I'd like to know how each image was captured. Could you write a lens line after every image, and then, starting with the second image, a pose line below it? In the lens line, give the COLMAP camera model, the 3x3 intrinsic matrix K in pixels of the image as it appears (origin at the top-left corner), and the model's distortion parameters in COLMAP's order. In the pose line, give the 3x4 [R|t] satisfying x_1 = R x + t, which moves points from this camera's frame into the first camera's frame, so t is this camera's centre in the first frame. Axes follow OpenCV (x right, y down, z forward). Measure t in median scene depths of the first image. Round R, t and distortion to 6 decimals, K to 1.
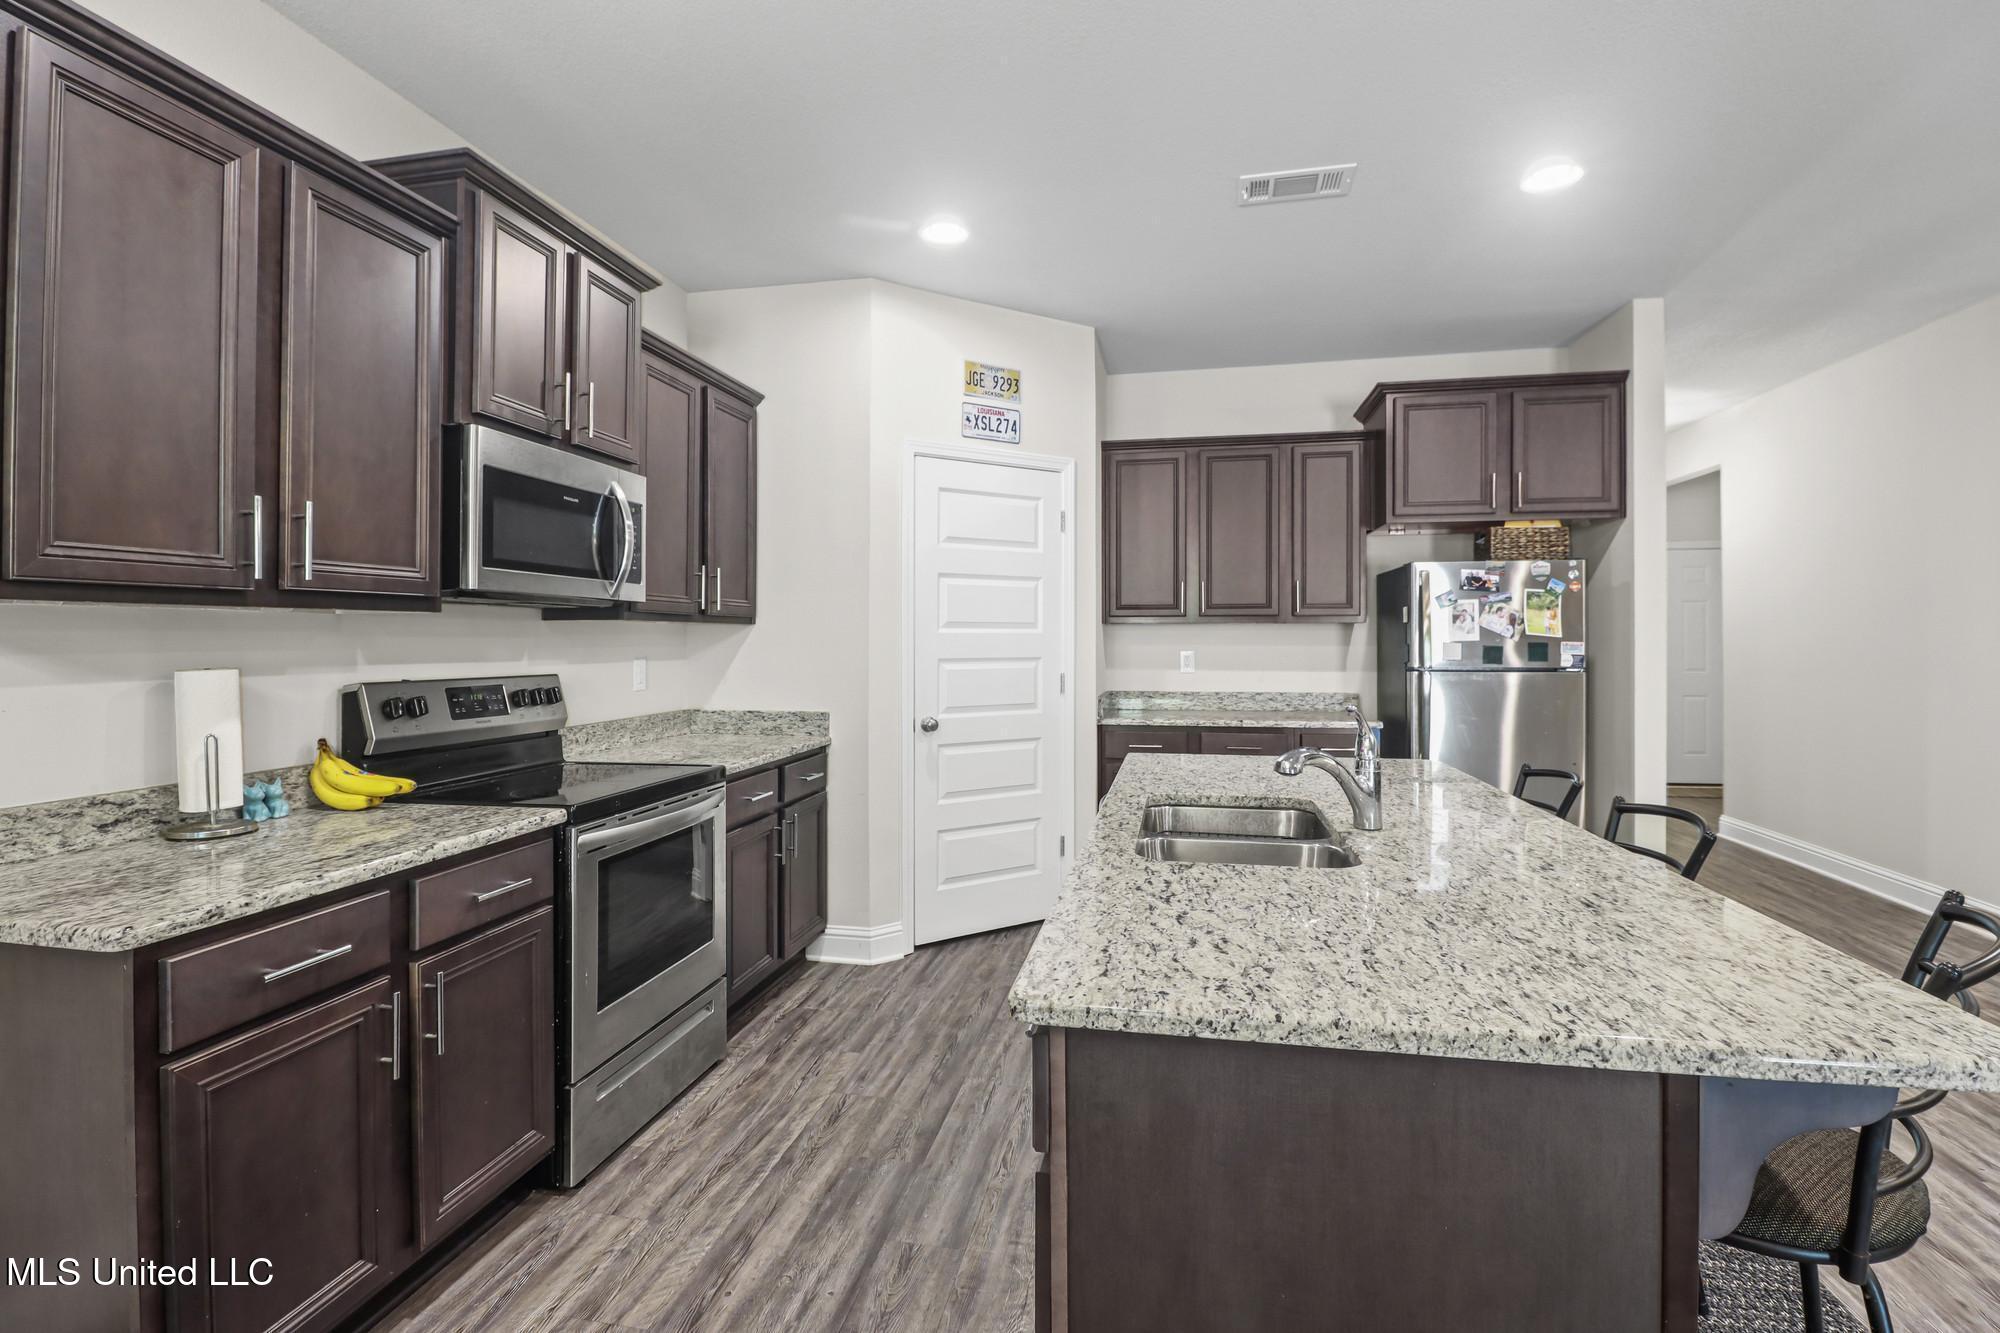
lens RADIAL K [[947.8, 0, 983.1], [0, 947.8, 634.5], [0, 0, 1]] dist [0.000383, -0.011932]
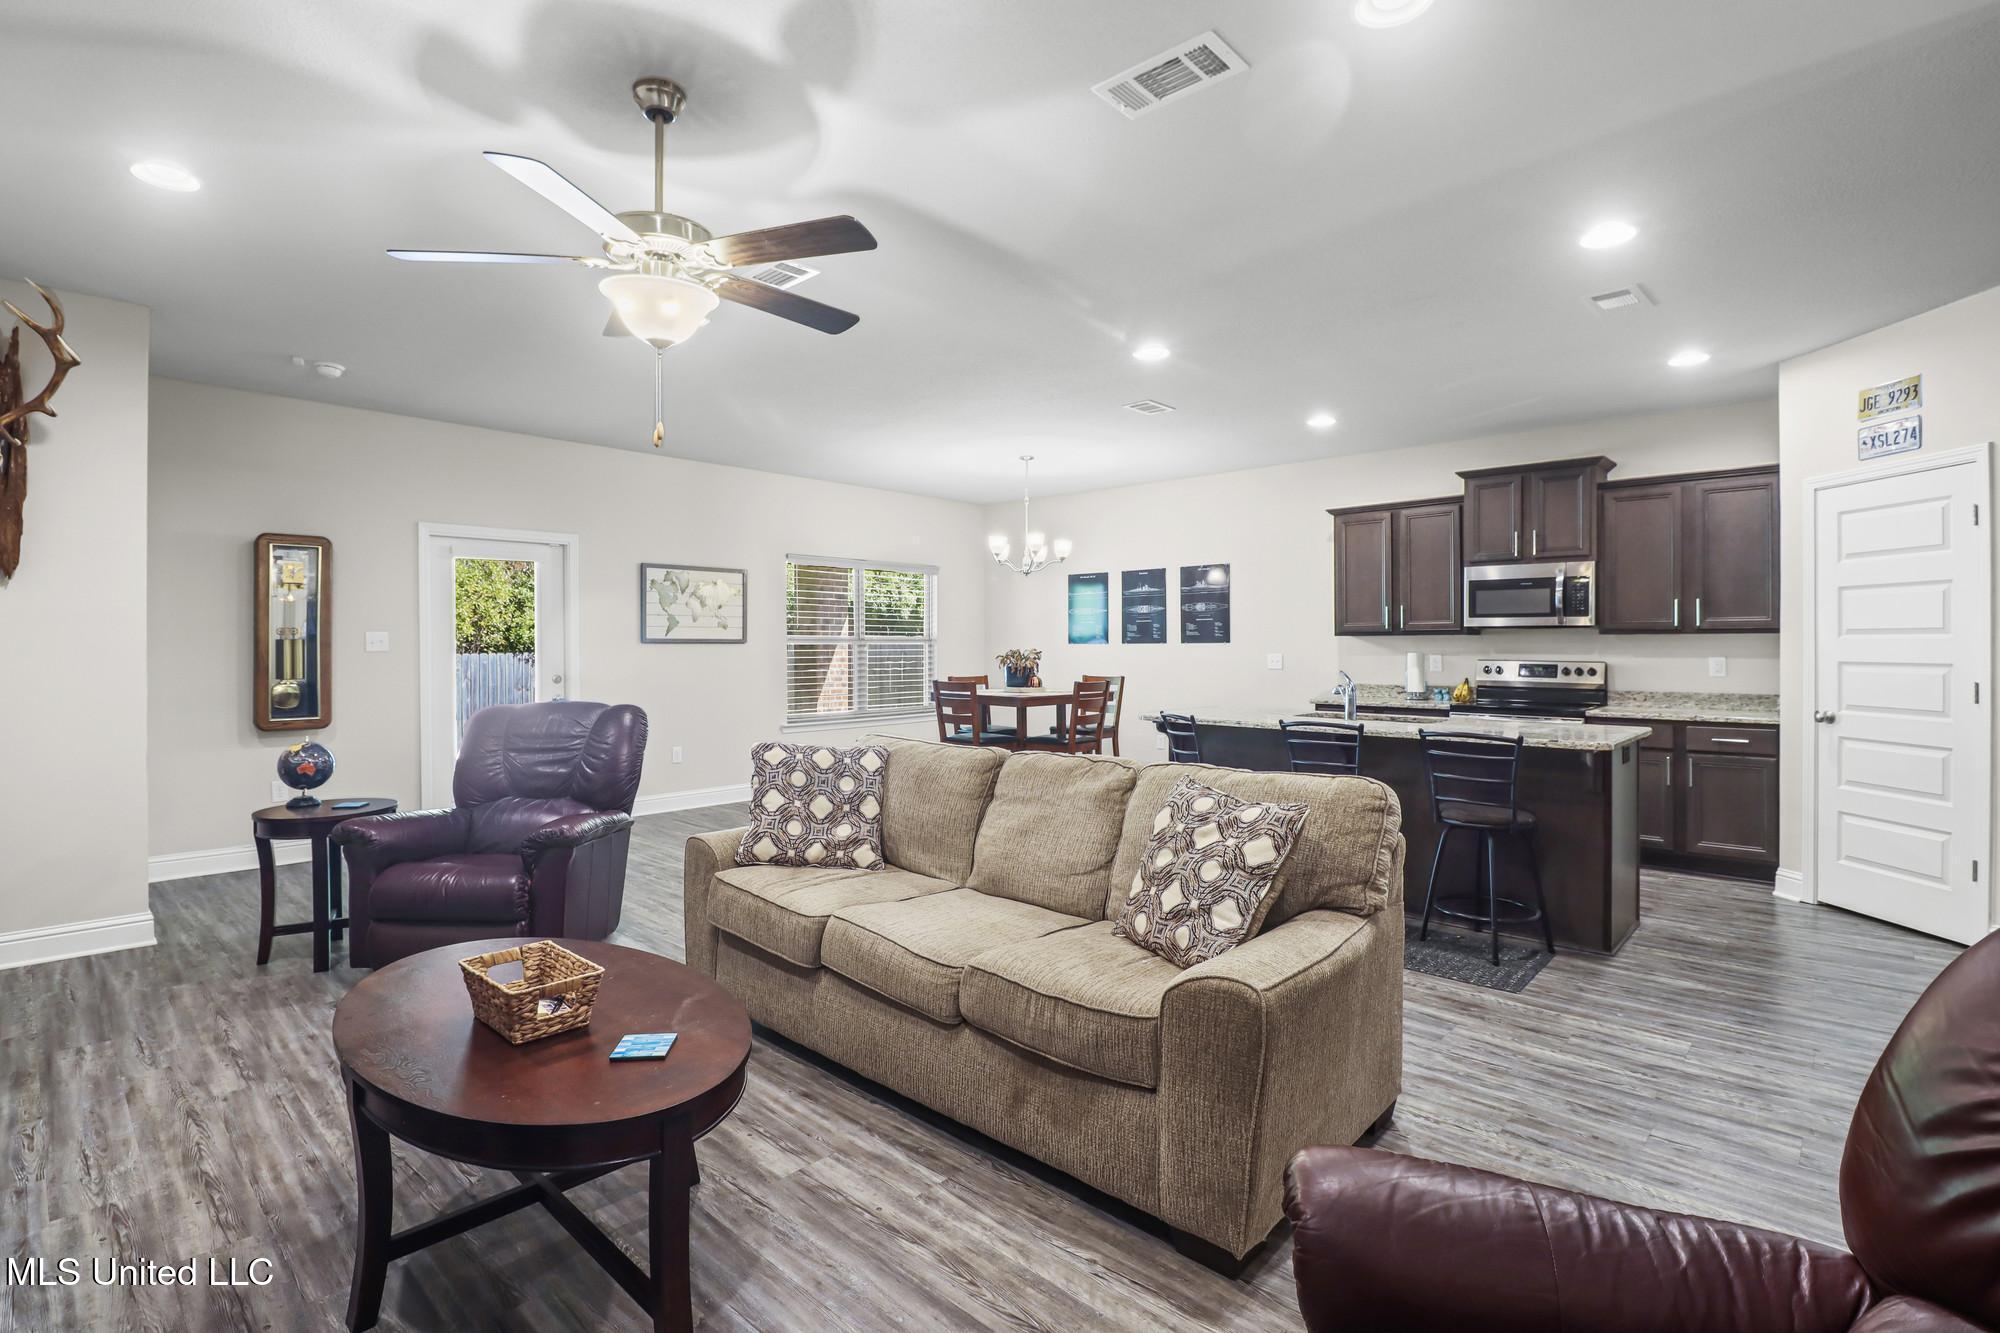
lens RADIAL K [[923.3, 0, 1006.0], [0, 923.3, 643.6], [0, 0, 1]] dist [-0.022894, -0.000143]
pose [[-0.508138, 0.000861, -0.861275, 1.414191], [0.004529, 0.999988, -0.001673, 0.000944], [0.861264, -0.004751, -0.508136, 0.691454]]
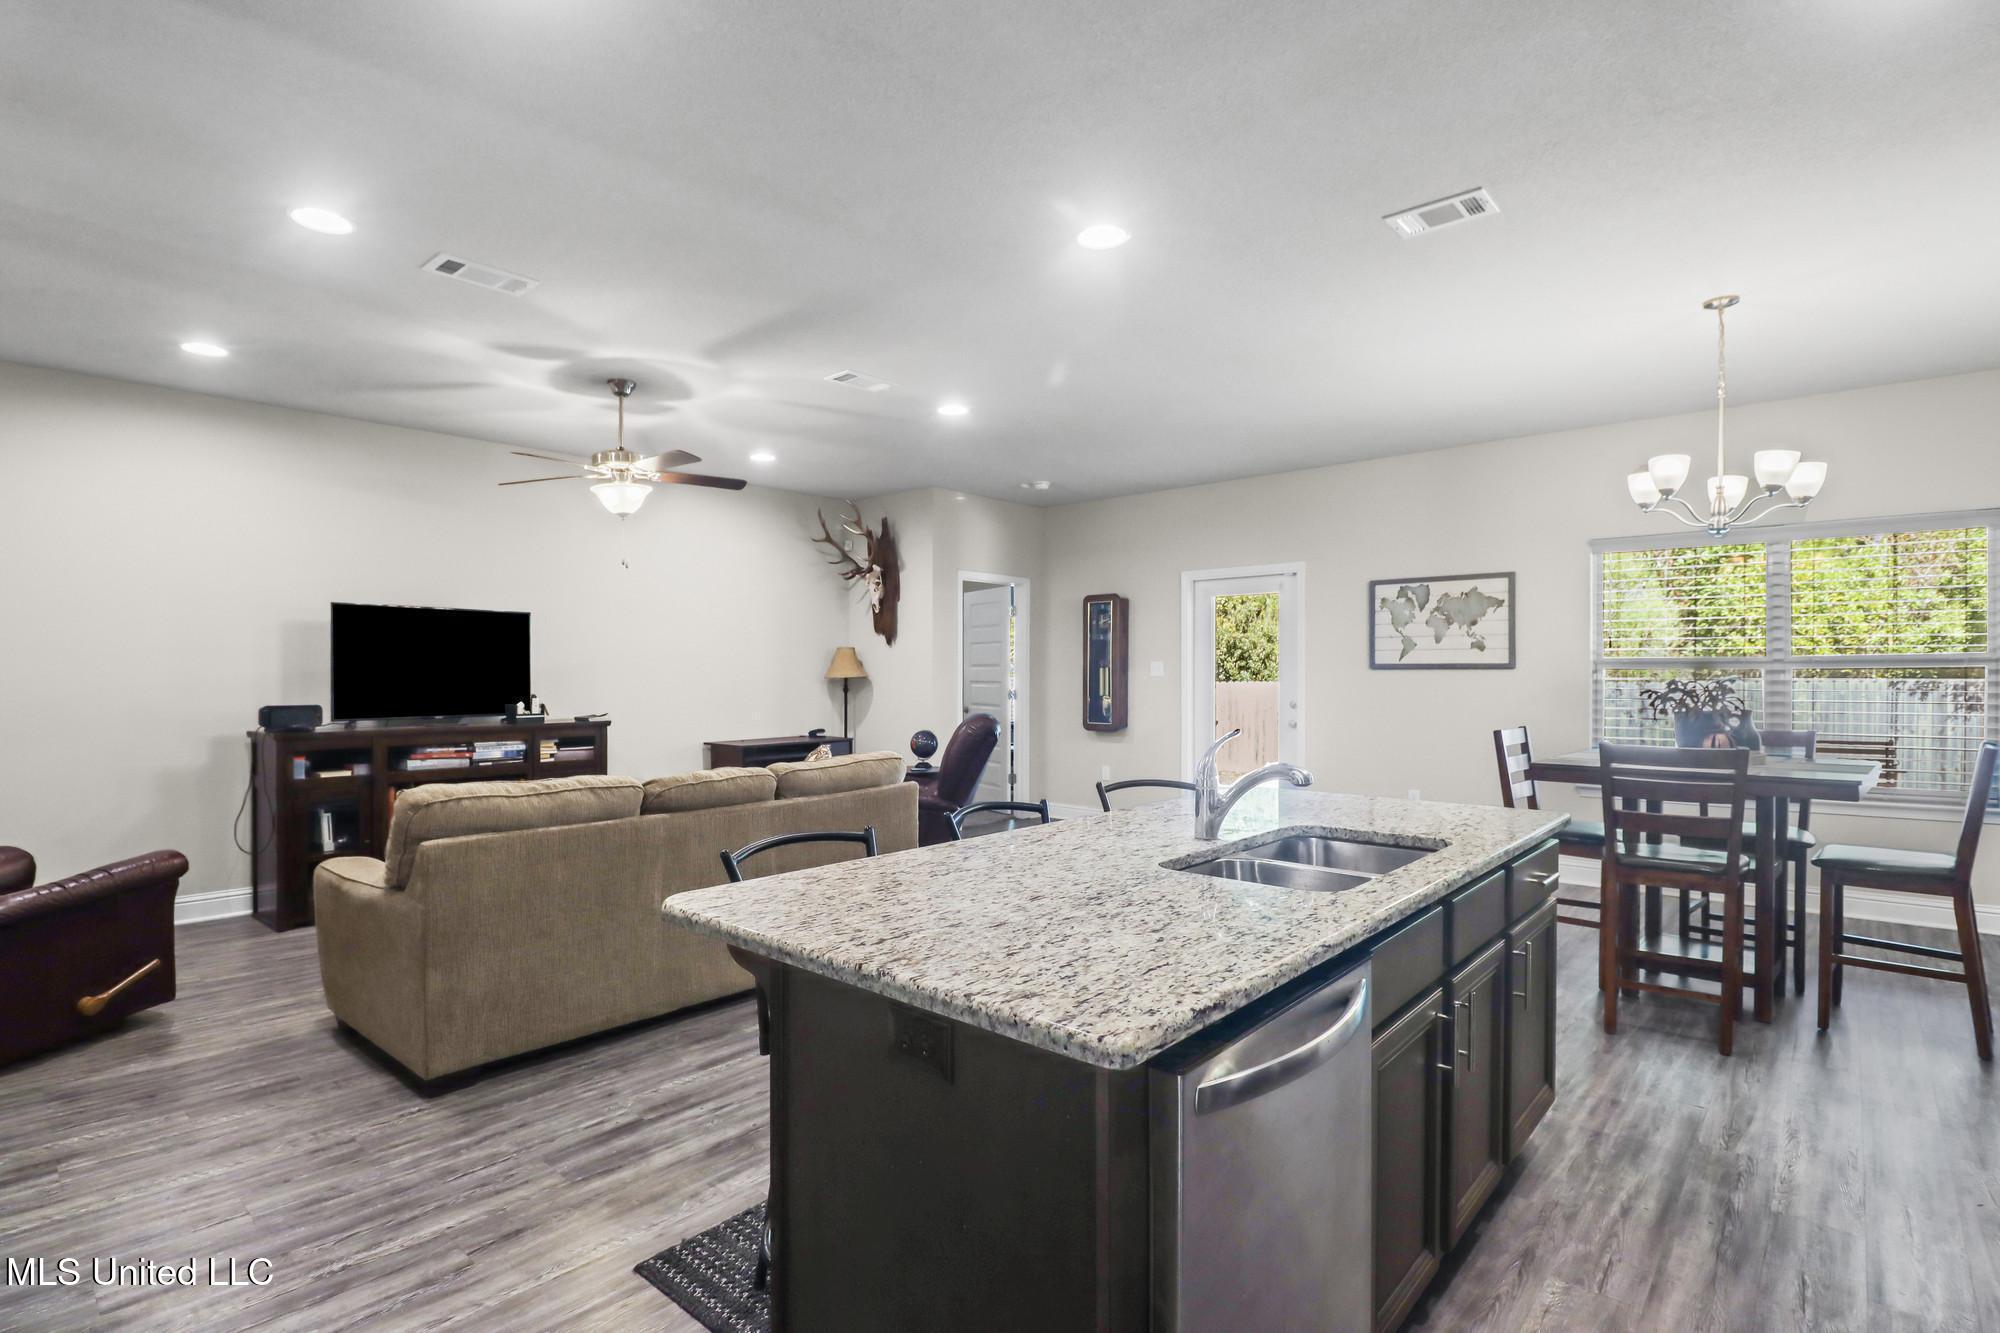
lens RADIAL K [[990.0, 0, 974.4], [0, 990.0, 671.8], [0, 0, 1]] dist [-0.036676, -0.000373]
pose [[-0.867268, 0.008147, 0.497774, 0.035096], [0.005105, 0.999959, -0.007472, 0.008526], [-0.497815, -0.003939, -0.867274, 1.030048]]
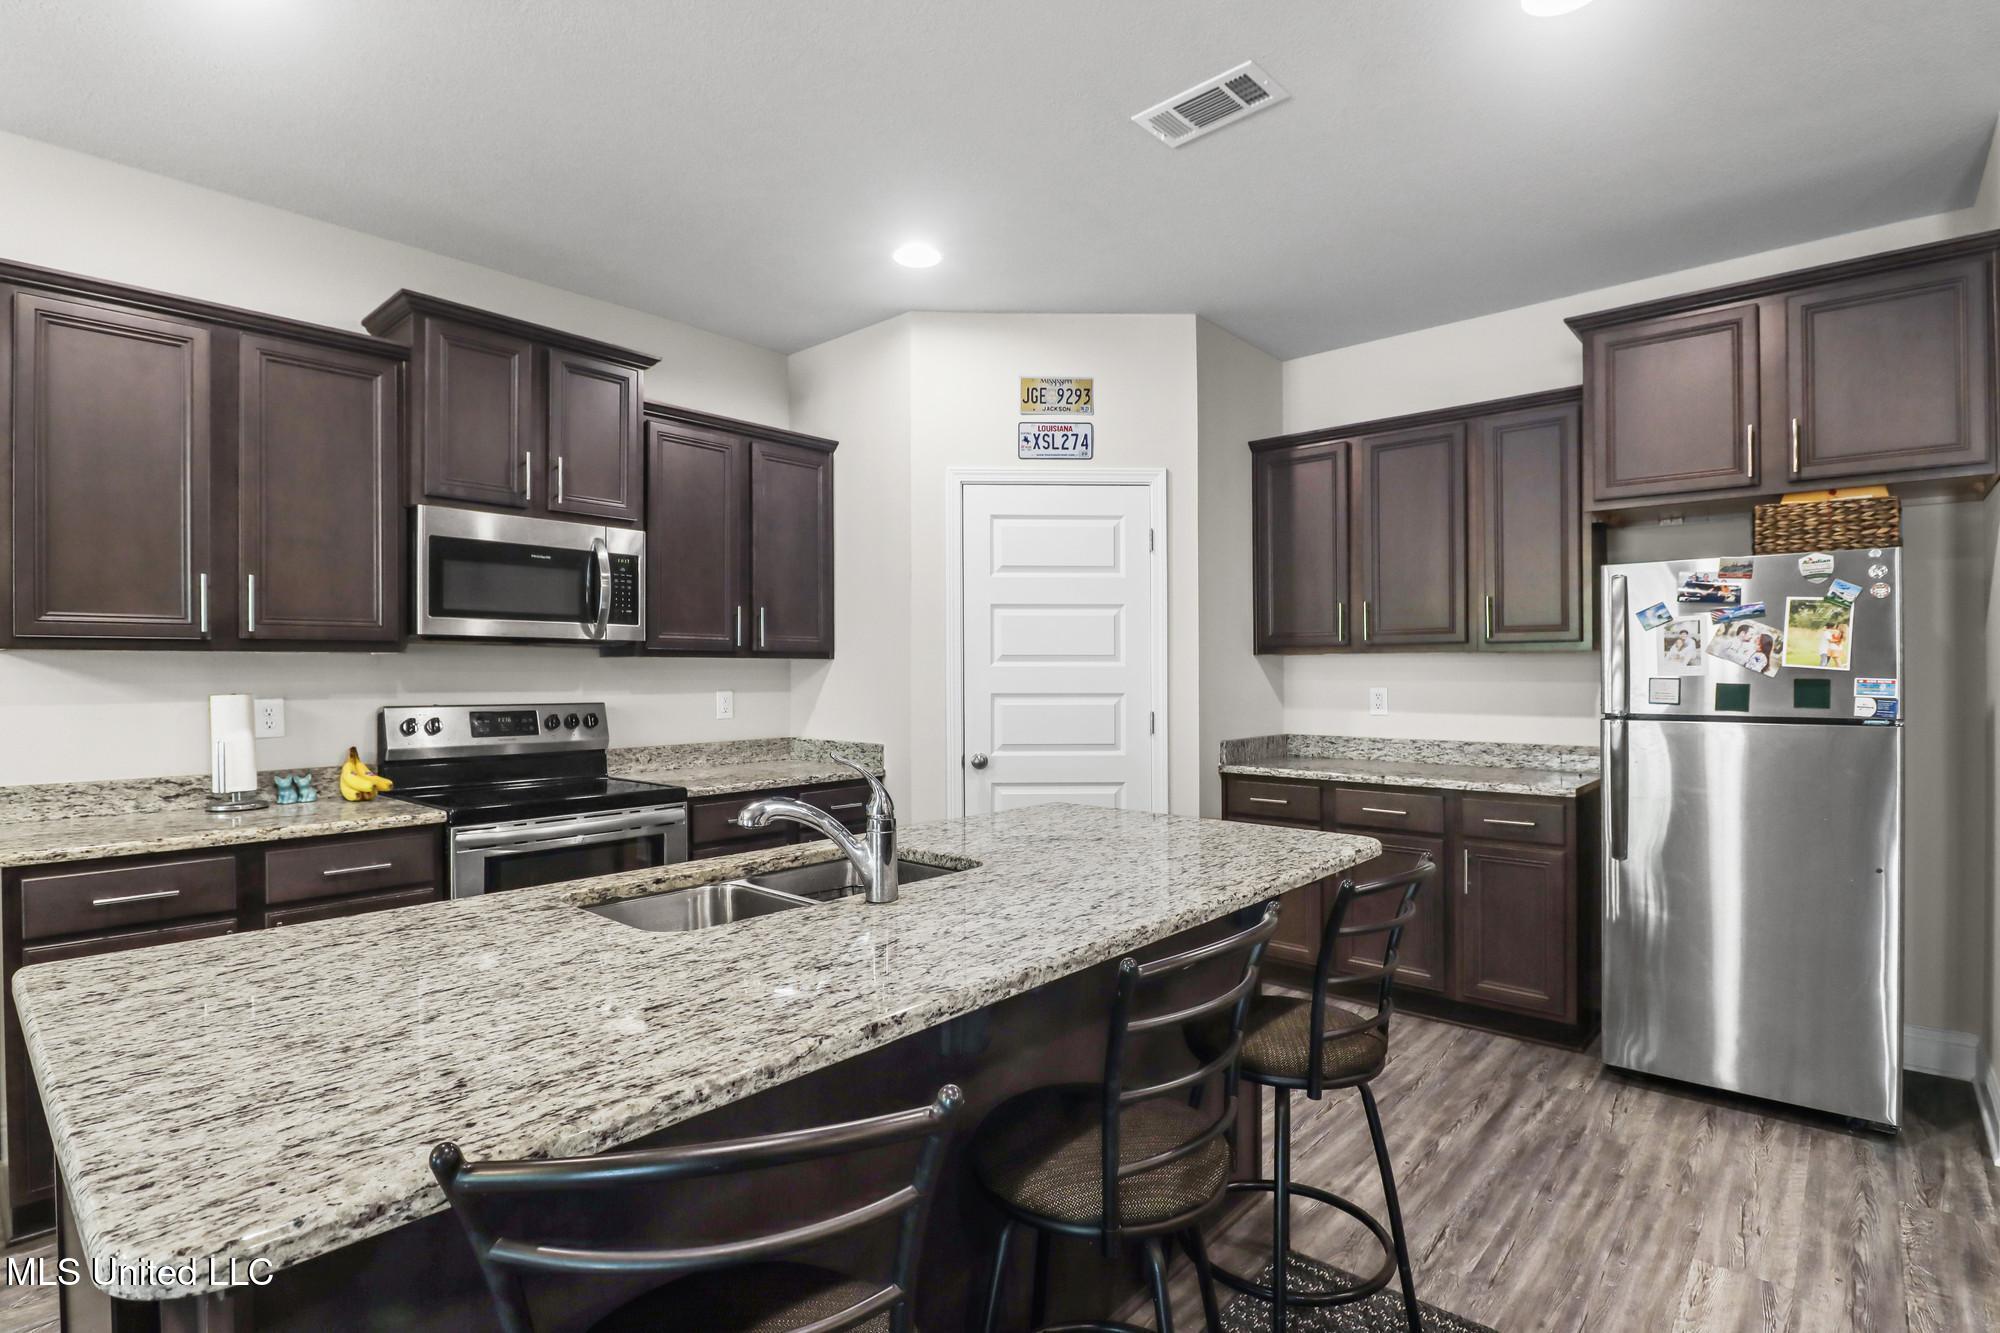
lens RADIAL K [[968.6, 0, 970.2], [0, 968.6, 670.6], [0, 0, 1]] dist [0.002352, -0.013415]
pose [[0.862265, -0.000694, -0.506458, 0.433345], [0.002369, 0.999994, 0.002662, -0.000321], [0.506452, -0.003495, 0.862261, 0.144078]]
